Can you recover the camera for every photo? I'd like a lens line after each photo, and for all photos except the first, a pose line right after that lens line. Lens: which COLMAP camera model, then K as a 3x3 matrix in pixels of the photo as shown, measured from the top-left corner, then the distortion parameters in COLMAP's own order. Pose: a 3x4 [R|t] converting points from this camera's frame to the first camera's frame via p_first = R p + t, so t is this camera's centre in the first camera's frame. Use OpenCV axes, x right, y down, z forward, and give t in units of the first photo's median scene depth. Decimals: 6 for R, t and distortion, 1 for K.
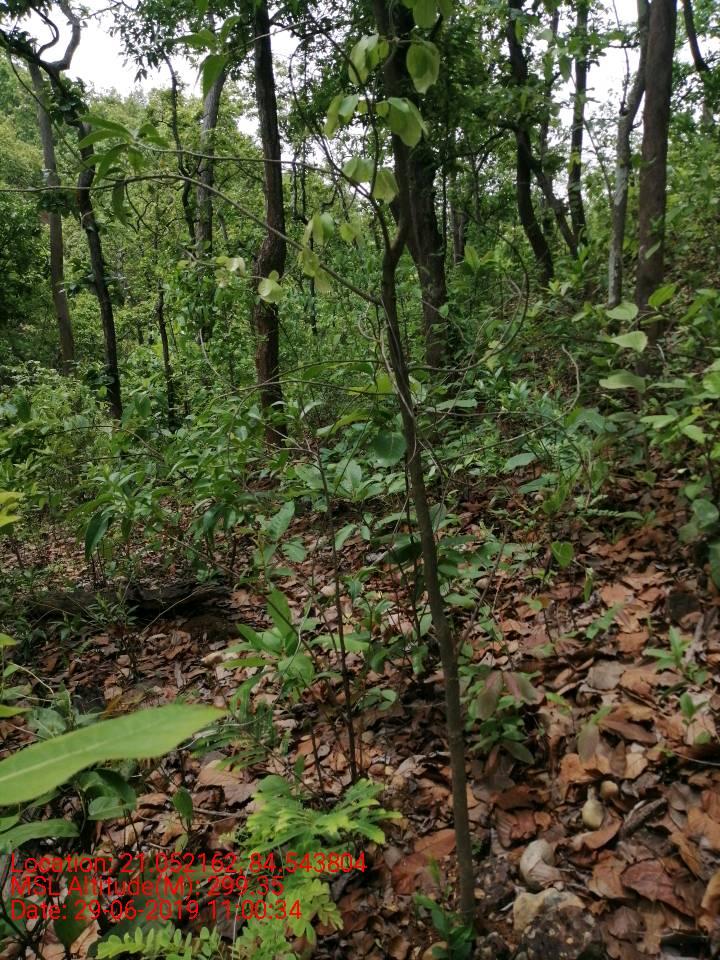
lens RADIAL K [[760.5, 0, 358.8], [0, 760.5, 480.2], [0, 0, 1]] dist [-0.003729, 0.015615]
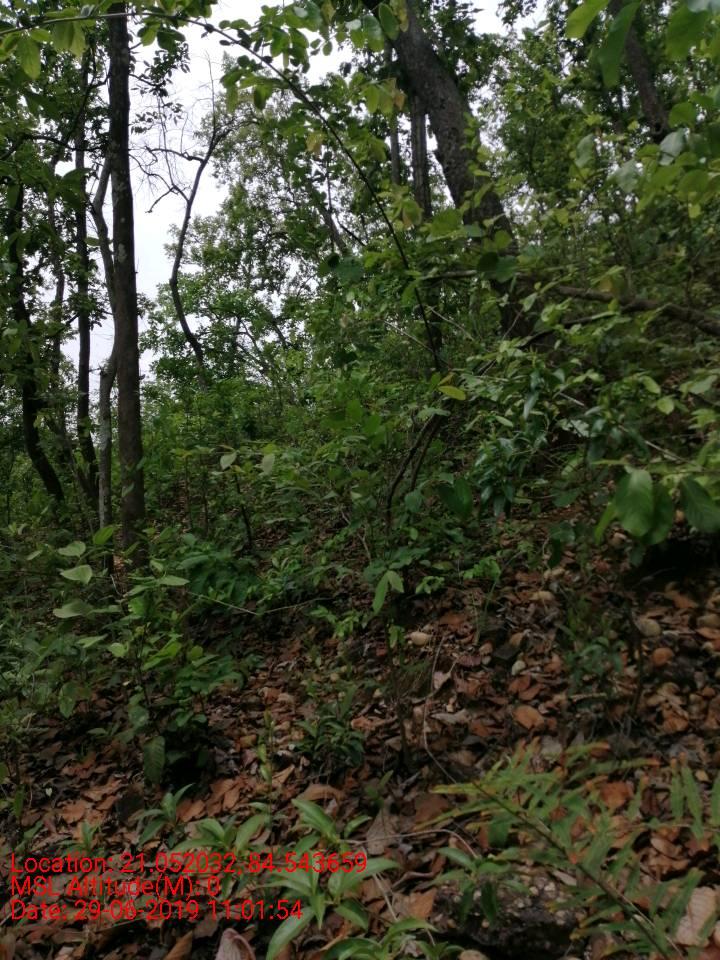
lens RADIAL K [[760.5, 0, 362.1], [0, 760.5, 482.7], [0, 0, 1]] dist [-0.003729, 0.015615]
pose [[0.827619, 0.033694, 0.560278, 0.056877], [0.127485, 0.960825, -0.246097, 0.022770], [-0.546621, 0.275101, 0.790901, -0.184448]]
